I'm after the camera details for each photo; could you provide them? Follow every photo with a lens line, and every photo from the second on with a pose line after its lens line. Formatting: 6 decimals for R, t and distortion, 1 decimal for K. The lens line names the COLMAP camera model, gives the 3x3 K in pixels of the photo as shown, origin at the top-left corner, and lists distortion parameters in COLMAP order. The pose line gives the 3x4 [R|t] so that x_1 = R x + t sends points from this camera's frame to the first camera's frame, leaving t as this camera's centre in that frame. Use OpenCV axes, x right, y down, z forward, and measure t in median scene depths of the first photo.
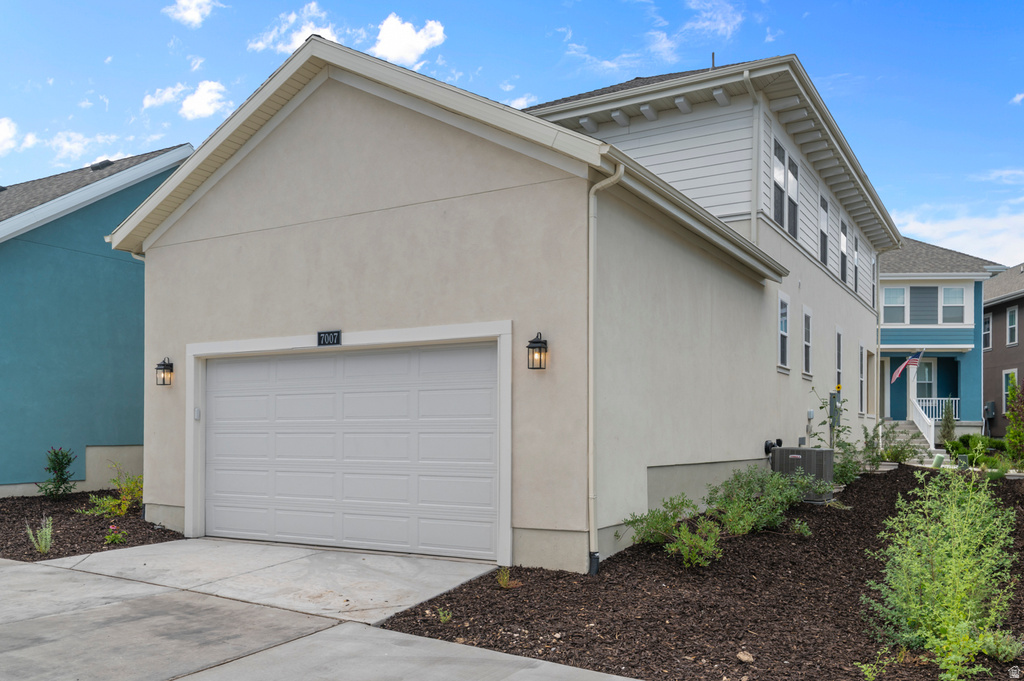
lens RADIAL K [[865.4, 0, 512.0], [0, 865.4, 340.5], [0, 0, 1]] dist [-0.005938, 0.122648]
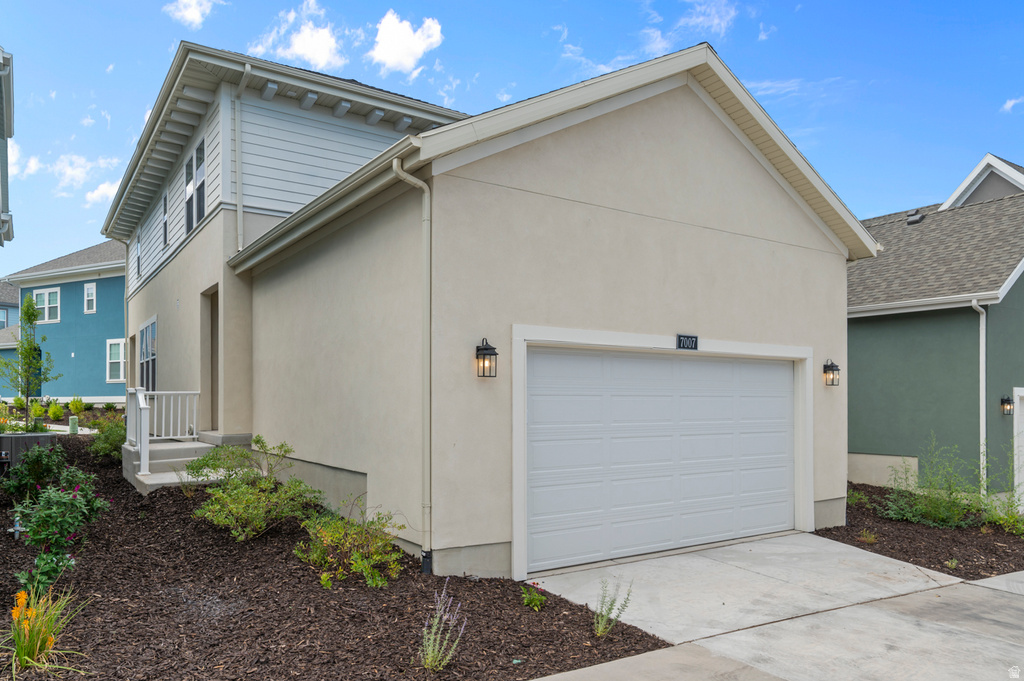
lens RADIAL K [[699.8, 0, 512.0], [0, 699.8, 340.5], [0, 0, 1]] dist [0.018887, 0.001013]
pose [[0.428194, 0.085048, 0.899676, -1.045529], [-0.091530, 0.994523, -0.050451, 0.055956], [-0.899039, -0.060744, 0.433634, 0.836947]]
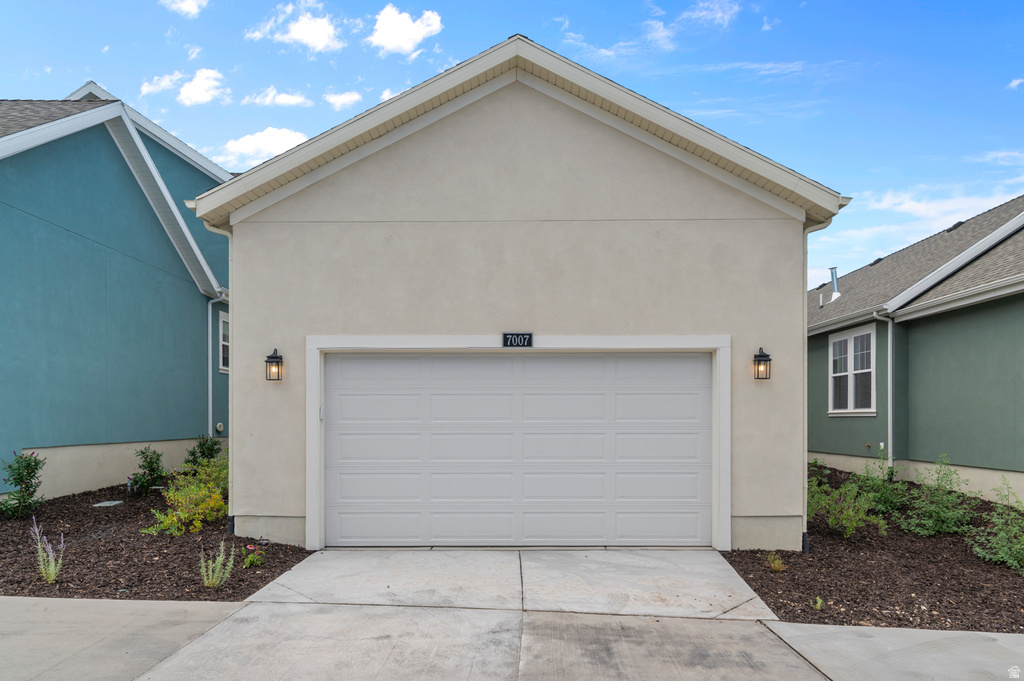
lens RADIAL K [[634.4, 0, 507.7], [0, 634.4, 376.5], [0, 0, 1]] dist [0.005101, -0.000962]
pose [[0.865814, 0.043145, 0.498503, -0.591980], [-0.051883, 0.998646, 0.003680, 0.038052], [-0.497669, -0.029050, 0.866880, 0.369297]]
